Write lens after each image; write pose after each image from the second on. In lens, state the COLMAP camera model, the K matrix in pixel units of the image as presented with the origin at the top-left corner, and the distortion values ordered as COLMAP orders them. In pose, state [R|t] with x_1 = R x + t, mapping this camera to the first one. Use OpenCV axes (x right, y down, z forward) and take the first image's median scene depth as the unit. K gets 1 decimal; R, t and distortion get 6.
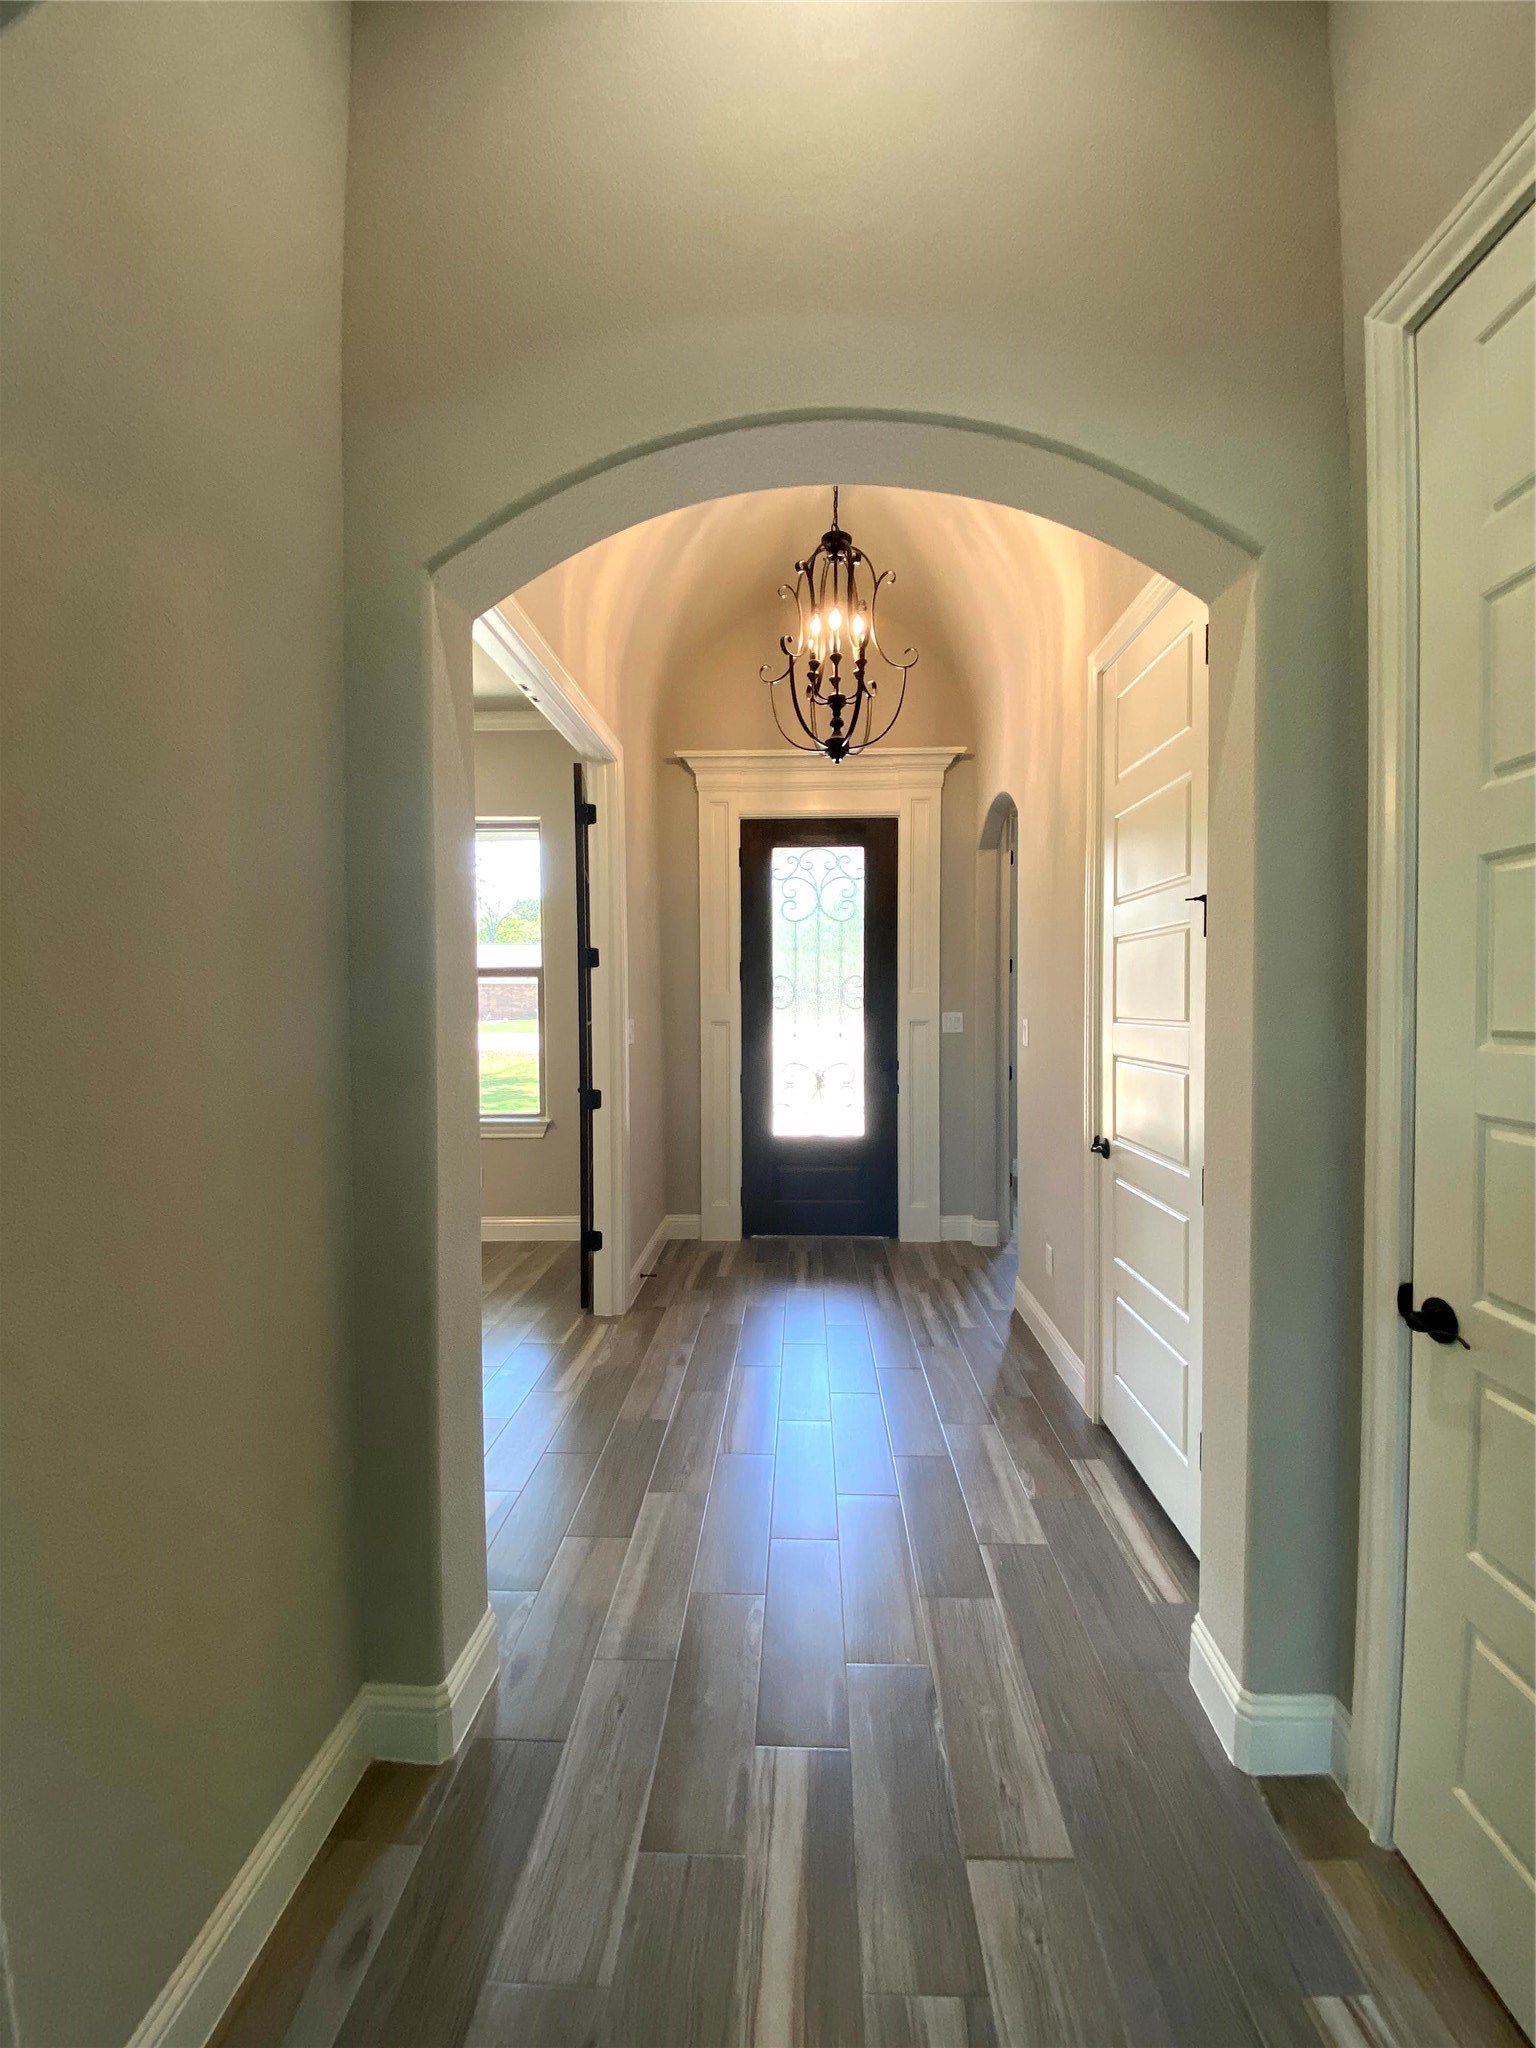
lens RADIAL K [[843.1, 0, 768.0], [0, 843.1, 1024.0], [0, 0, 1]] dist [0.001798, 0.000166]
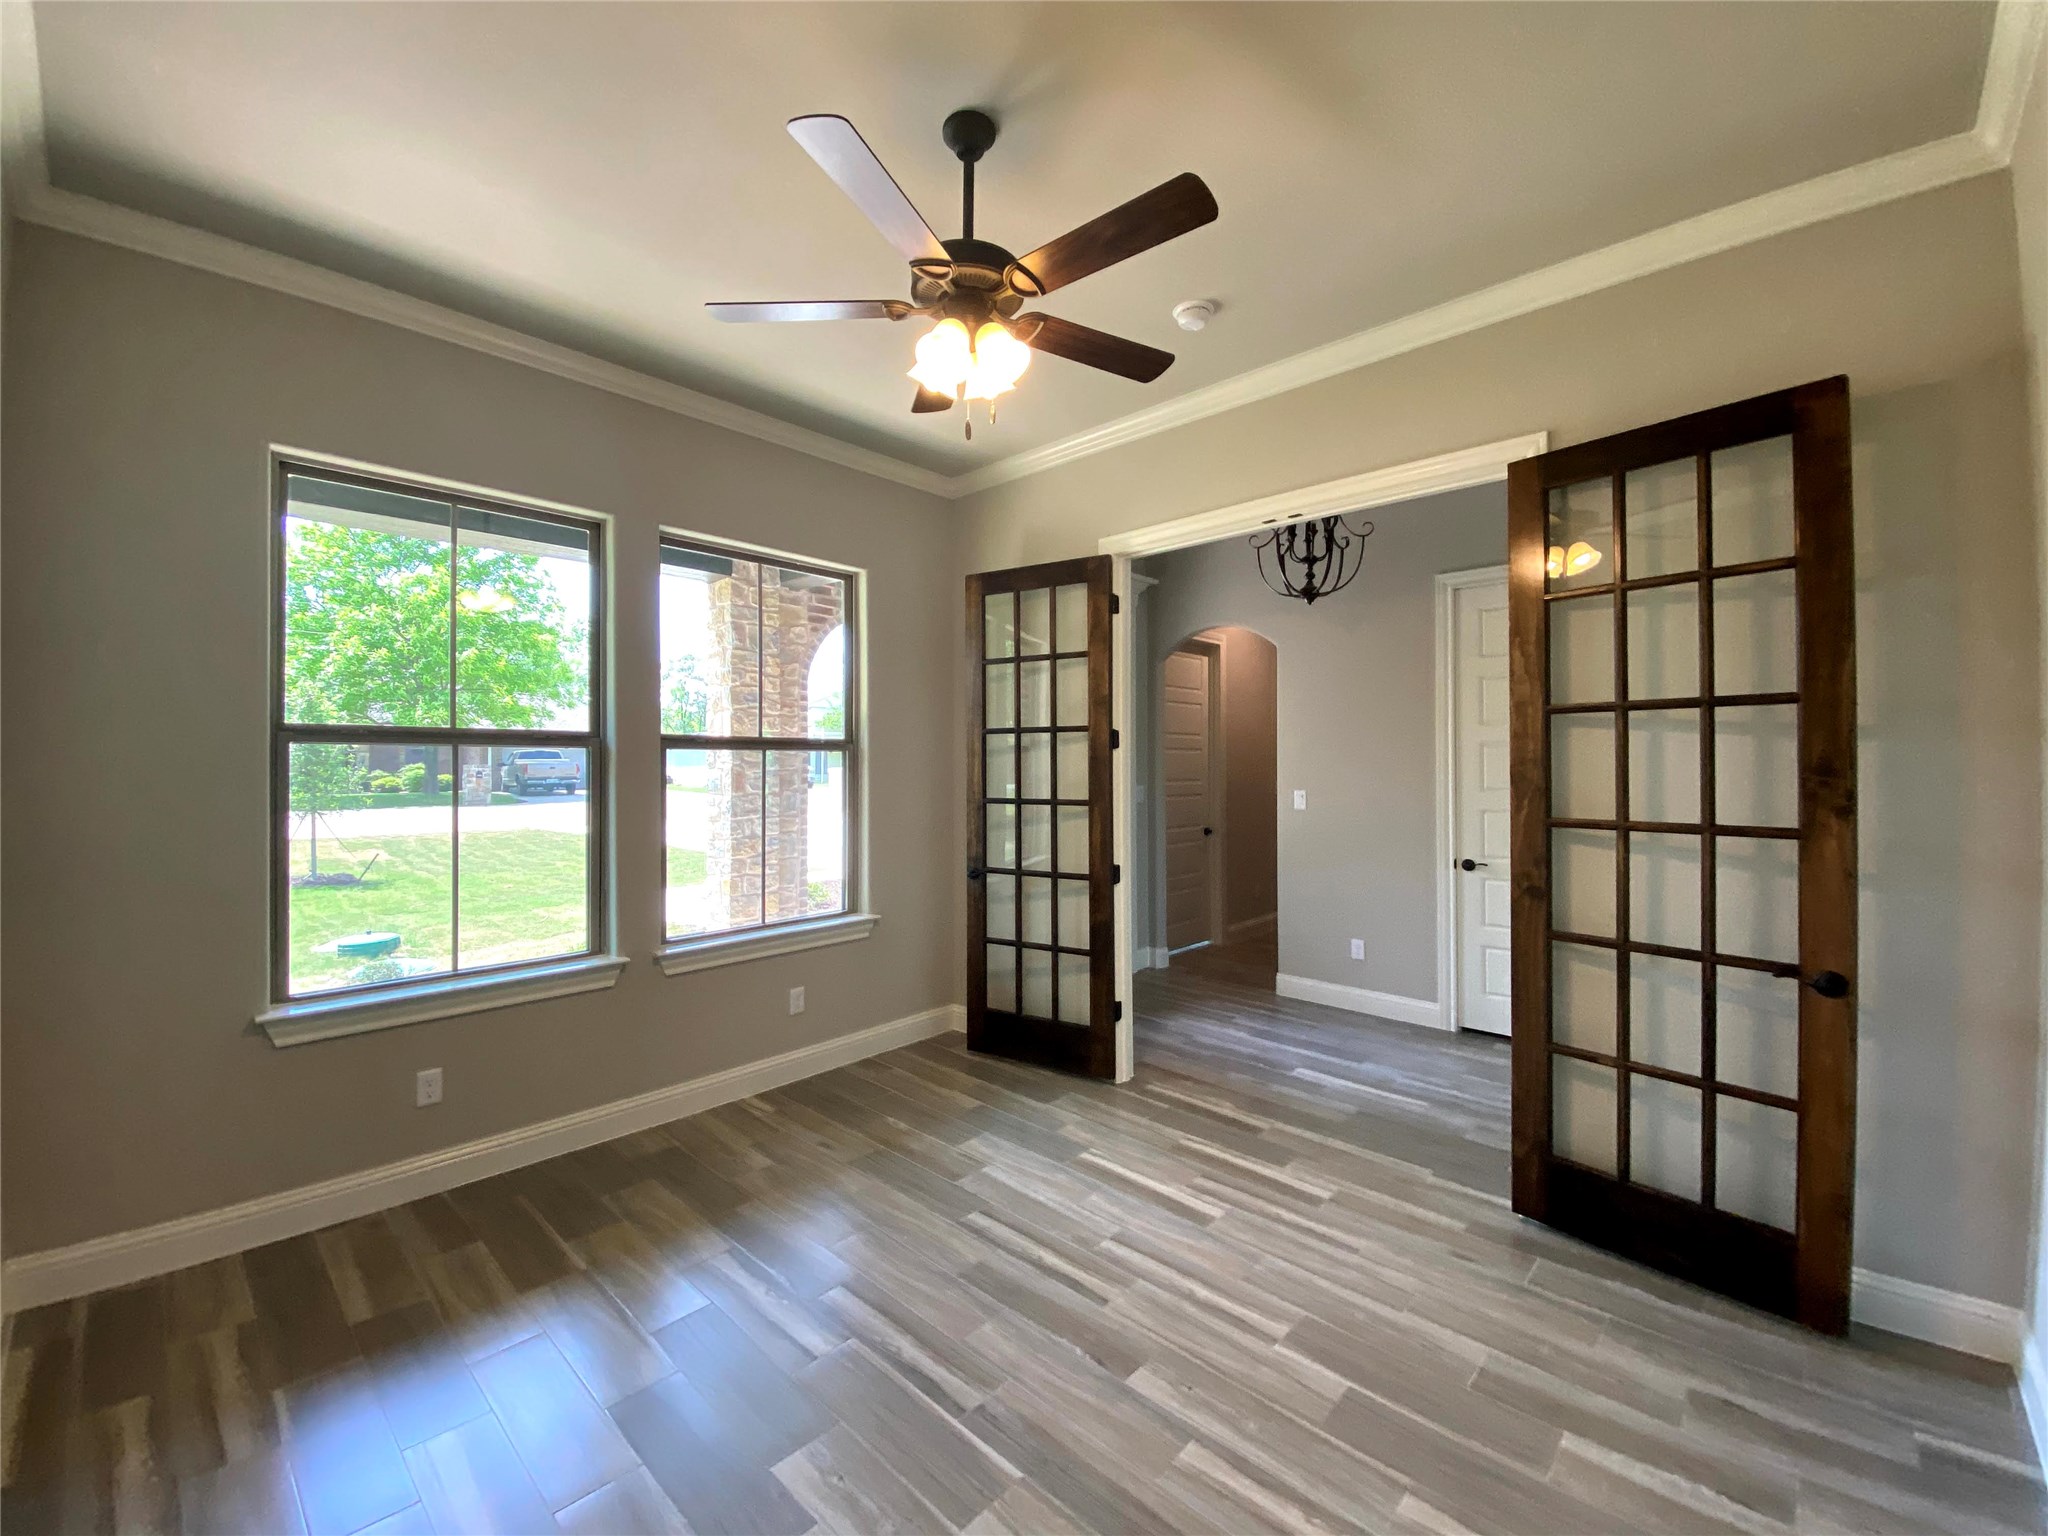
lens RADIAL K [[824.7, 0, 1024.0], [0, 824.7, 768.0], [0, 0, 1]] dist [-0.000727, -0.000131]
pose [[0.655110, 0.008161, 0.755489, -1.098645], [0.018405, 0.999473, -0.026757, -0.016848], [-0.755309, 0.031434, 0.654614, 0.436811]]
